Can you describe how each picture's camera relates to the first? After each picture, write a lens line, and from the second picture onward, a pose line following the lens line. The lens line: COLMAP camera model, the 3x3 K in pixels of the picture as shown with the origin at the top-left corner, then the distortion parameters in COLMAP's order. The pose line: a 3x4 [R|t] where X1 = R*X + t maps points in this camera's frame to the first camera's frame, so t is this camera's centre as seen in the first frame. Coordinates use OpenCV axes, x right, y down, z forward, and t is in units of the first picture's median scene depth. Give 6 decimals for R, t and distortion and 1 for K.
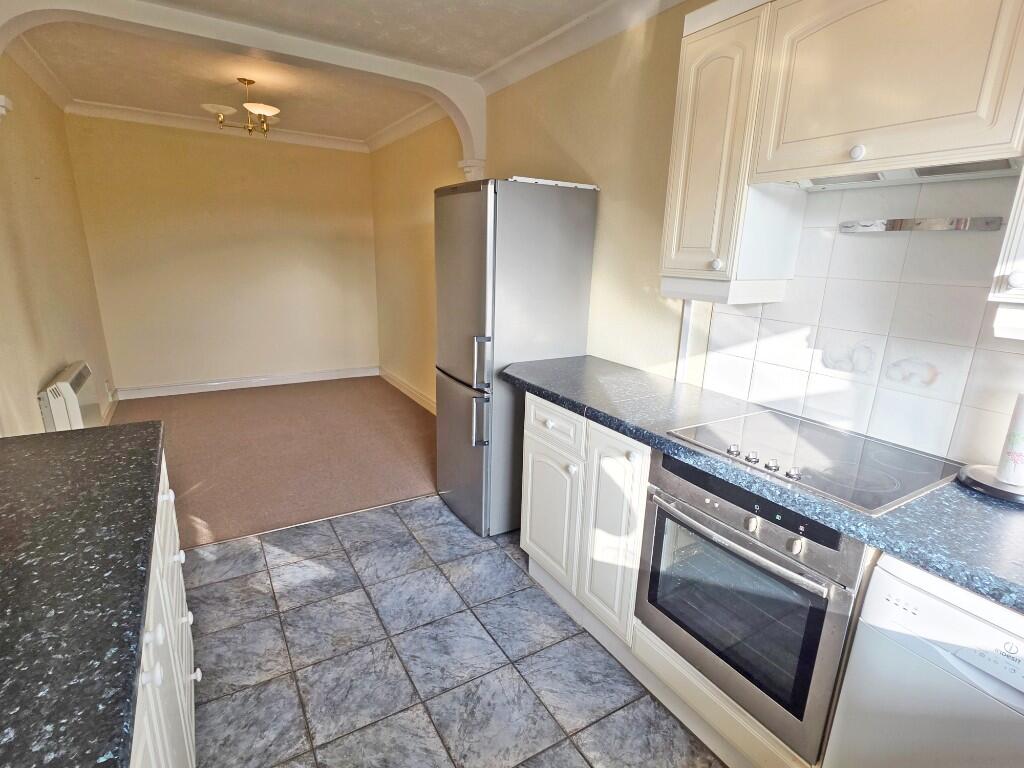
lens RADIAL K [[530.1, 0, 518.8], [0, 530.1, 390.9], [0, 0, 1]] dist [-0.002038, -0.001822]
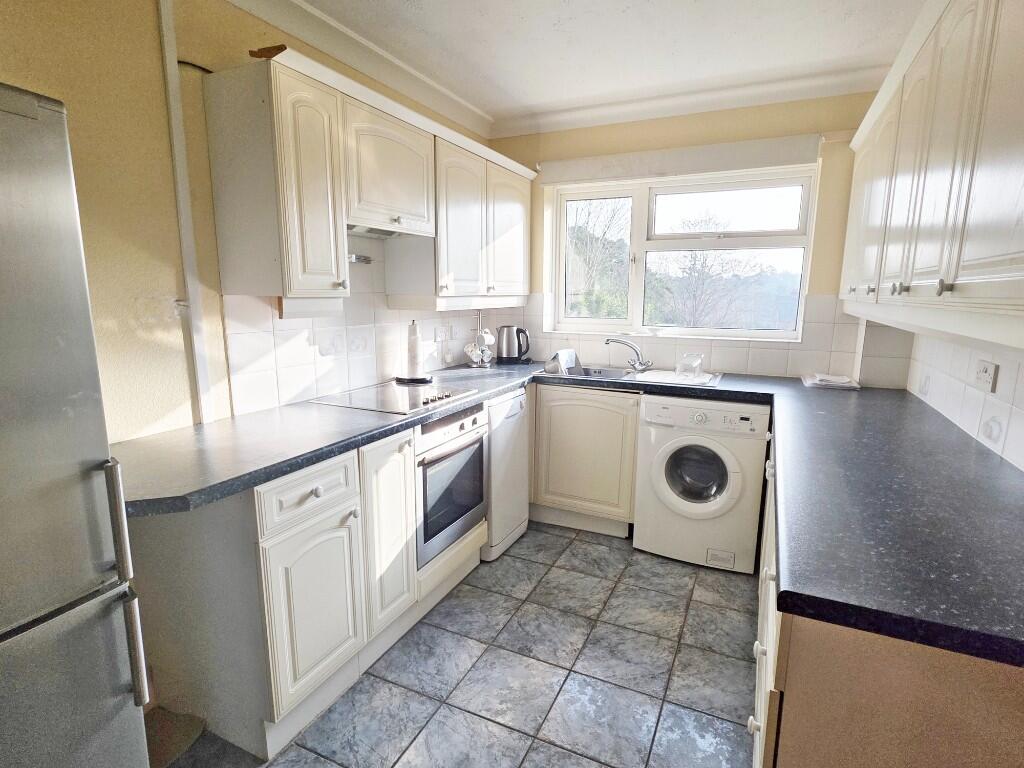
lens RADIAL K [[530.1, 0, 518.0], [0, 530.1, 384.2], [0, 0, 1]] dist [-0.002038, -0.001822]
pose [[-0.559101, -0.176822, 0.810025, -0.818289], [0.188176, 0.924434, 0.331680, -0.330430], [-0.807463, 0.337870, -0.483579, 1.249761]]
